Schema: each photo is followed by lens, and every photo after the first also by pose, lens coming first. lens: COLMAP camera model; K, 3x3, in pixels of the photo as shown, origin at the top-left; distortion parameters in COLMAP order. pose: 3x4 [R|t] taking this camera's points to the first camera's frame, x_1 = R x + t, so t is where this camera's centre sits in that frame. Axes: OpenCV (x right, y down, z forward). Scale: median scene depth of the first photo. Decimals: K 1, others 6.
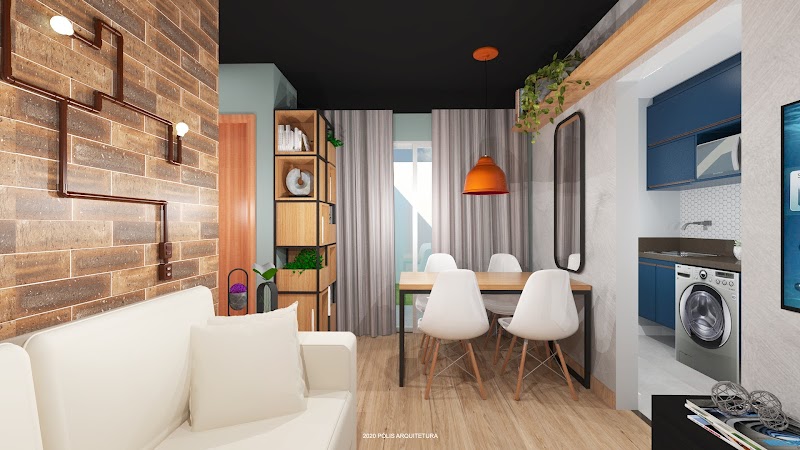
lens RADIAL K [[358.4, 0, 401.0], [0, 358.4, 224.3], [0, 0, 1]] dist [0.001544, 0.000648]
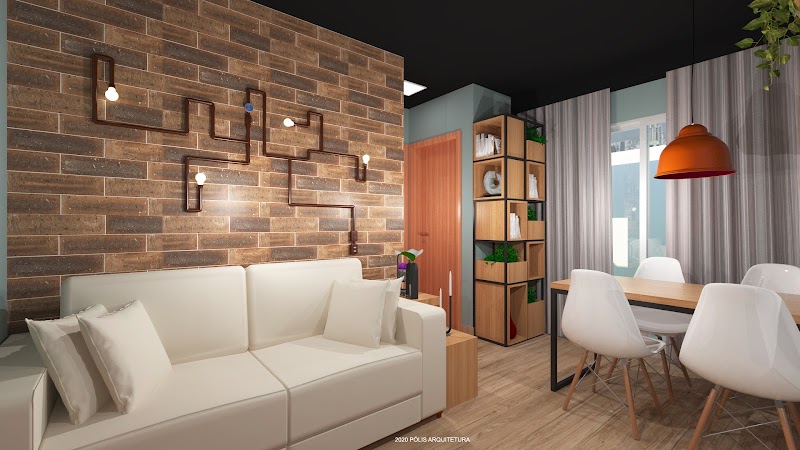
lens RADIAL K [[358.4, 0, 397.4], [0, 358.4, 223.0], [0, 0, 1]] dist [0.001544, 0.000648]
pose [[0.634411, -0.003810, -0.772987, 0.429572], [0.000653, 0.999990, -0.004393, 0.012628], [0.772996, 0.002282, 0.634407, 0.076539]]
